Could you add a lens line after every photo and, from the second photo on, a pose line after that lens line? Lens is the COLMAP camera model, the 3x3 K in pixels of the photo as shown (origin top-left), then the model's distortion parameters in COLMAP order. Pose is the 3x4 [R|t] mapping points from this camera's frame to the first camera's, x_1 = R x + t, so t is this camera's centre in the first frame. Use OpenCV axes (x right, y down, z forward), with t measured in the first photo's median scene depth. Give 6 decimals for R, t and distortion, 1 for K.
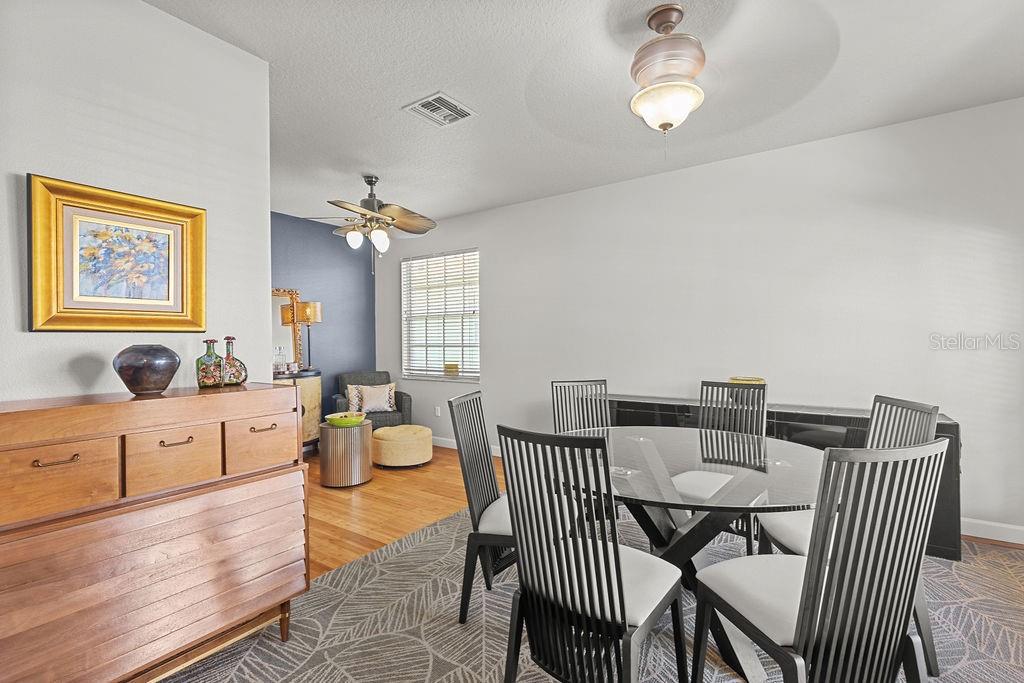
lens RADIAL K [[458.4, 0, 529.5], [0, 458.4, 342.1], [0, 0, 1]] dist [0.000712, 0.000061]
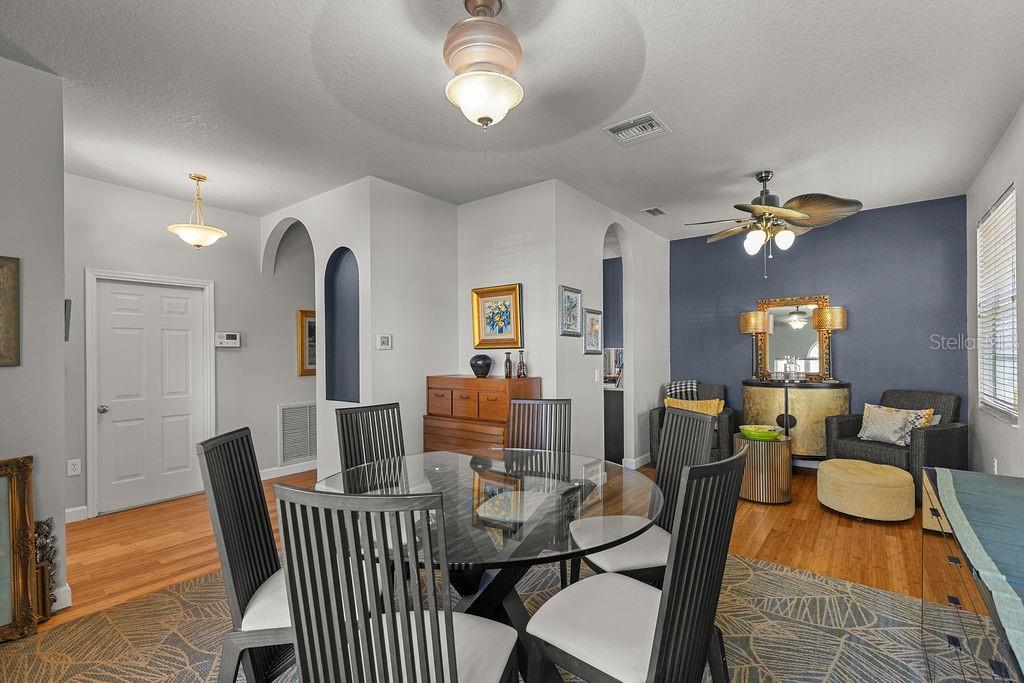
lens RADIAL K [[461.4, 0, 511.7], [0, 461.4, 353.0], [0, 0, 1]] dist [-0.019478, -0.000051]
pose [[-0.076301, 0.008760, -0.997046, 0.469697], [0.003880, 0.999956, 0.008489, -0.006868], [0.997077, -0.003221, -0.076332, 0.434914]]
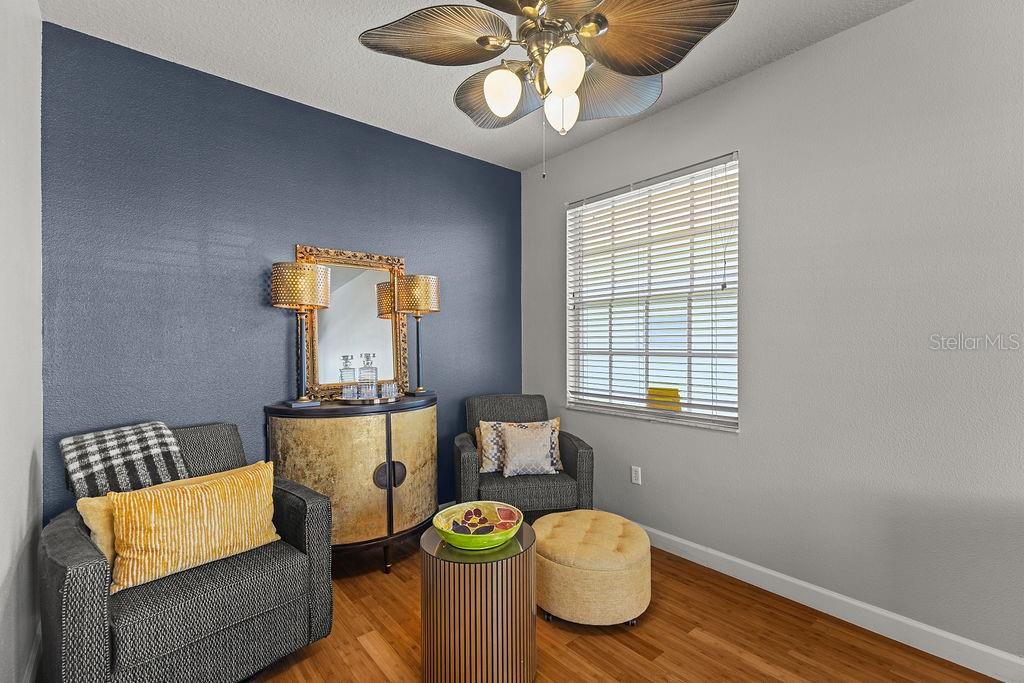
lens RADIAL K [[458.4, 0, 529.5], [0, 458.4, 342.1], [0, 0, 1]] dist [0.000712, 0.000061]
pose [[0.966805, 0.004499, -0.255477, -0.194806], [-0.005926, 0.999971, -0.004816, -0.002273], [0.255448, 0.006170, 0.966803, 0.471866]]
